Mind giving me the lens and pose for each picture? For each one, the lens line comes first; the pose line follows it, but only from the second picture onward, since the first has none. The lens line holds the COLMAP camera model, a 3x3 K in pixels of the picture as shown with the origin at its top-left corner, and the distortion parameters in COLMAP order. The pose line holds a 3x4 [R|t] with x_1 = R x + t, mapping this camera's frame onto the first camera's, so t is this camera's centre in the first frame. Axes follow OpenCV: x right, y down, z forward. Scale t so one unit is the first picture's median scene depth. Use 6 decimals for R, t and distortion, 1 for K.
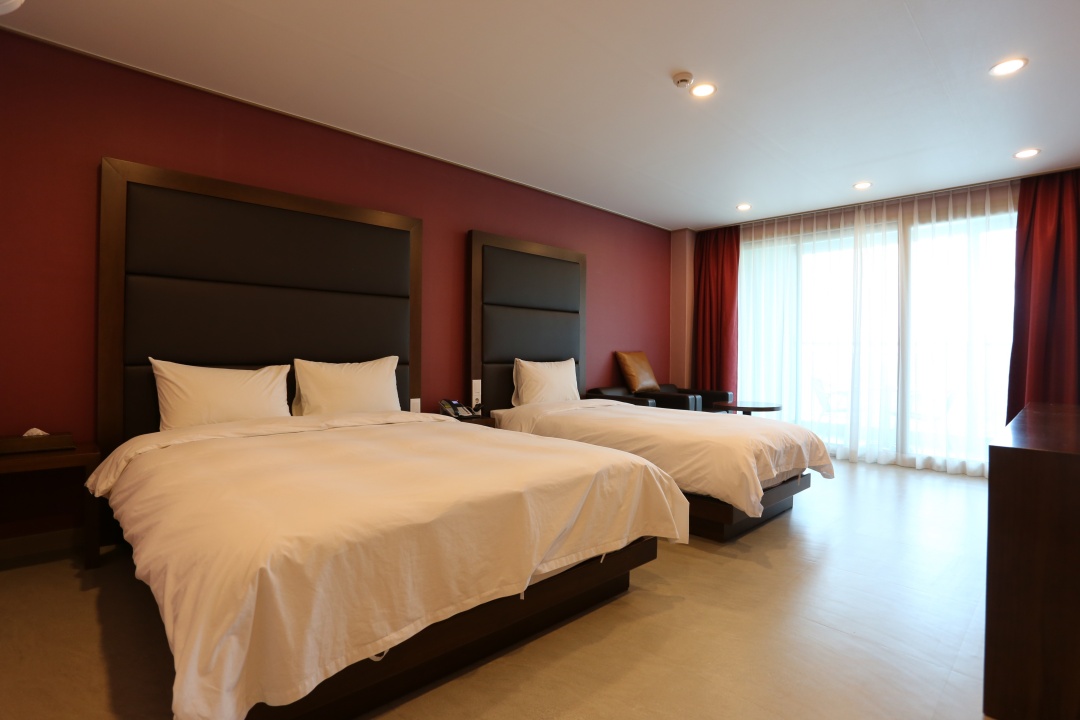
lens RADIAL K [[531.1, 0, 535.9], [0, 531.1, 355.6], [0, 0, 1]] dist [-0.073956, 0.029319]
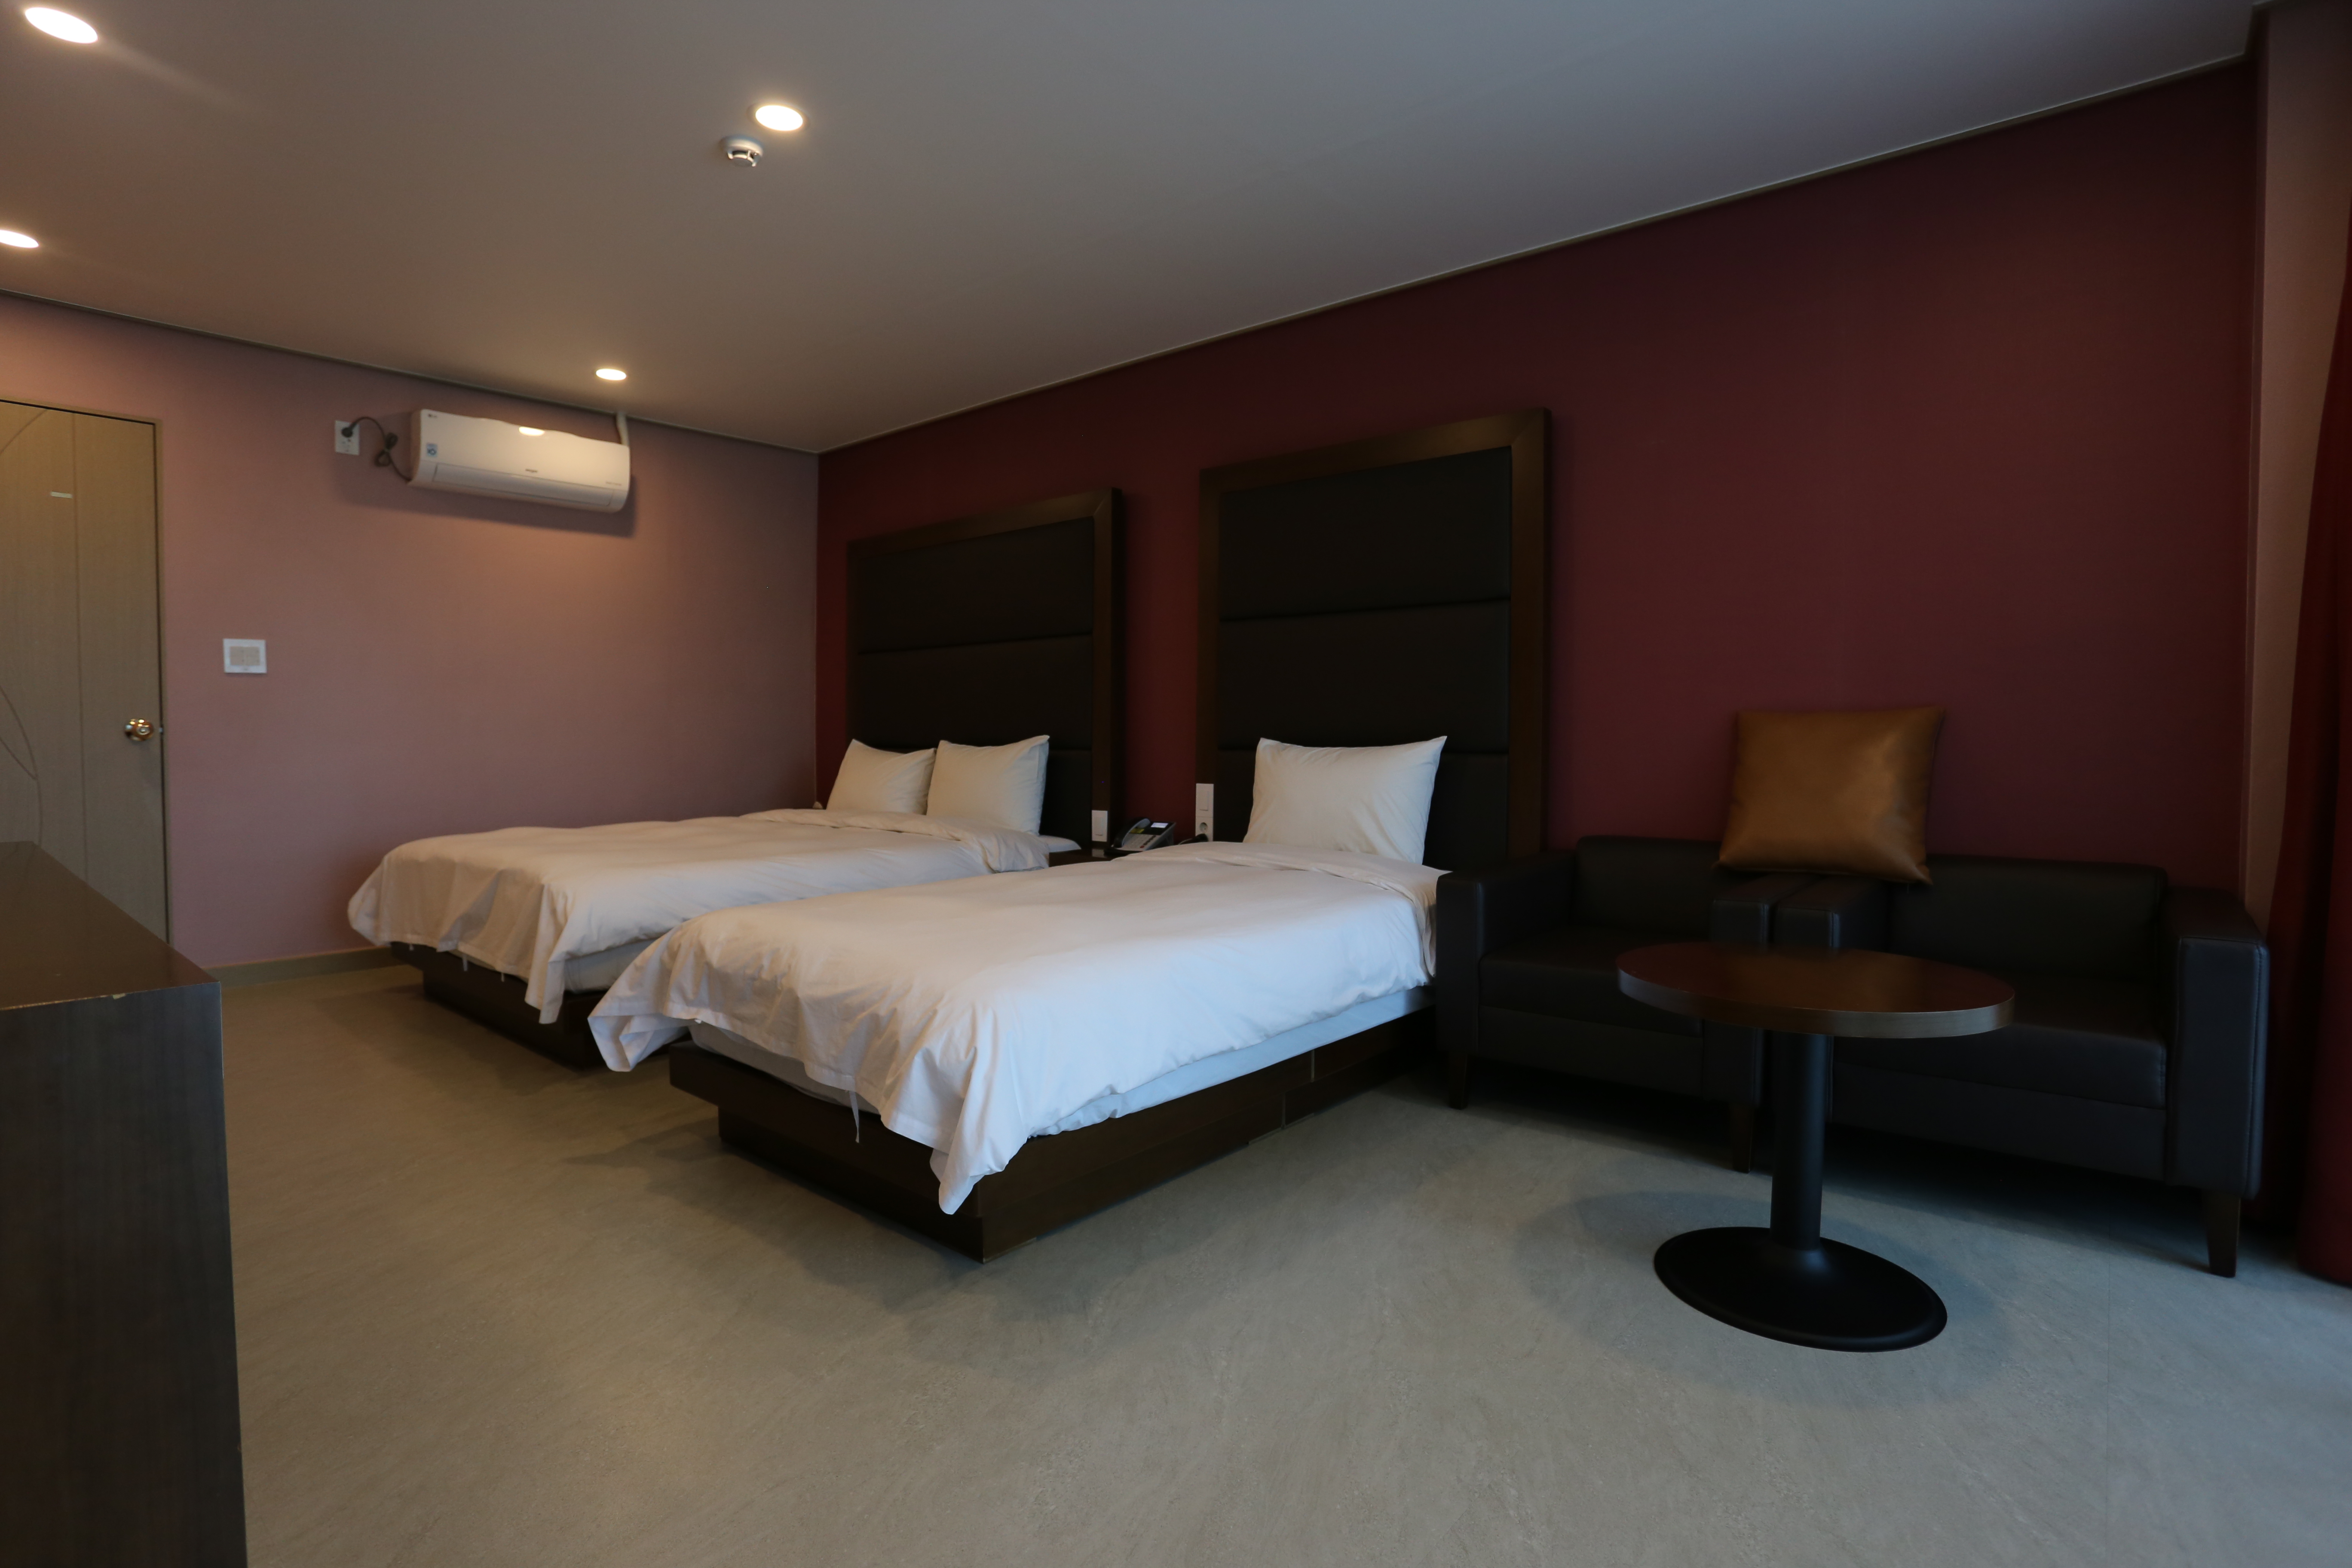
lens RADIAL K [[1162.5, 0, 1176.0], [0, 1162.5, 784.0], [0, 0, 1]] dist [-0.039666, -0.000713]
pose [[0.086836, 0.044252, -0.995239, 0.900280], [0.005585, 0.998976, 0.044905, -0.003162], [0.996207, -0.009458, 0.086500, 0.843017]]
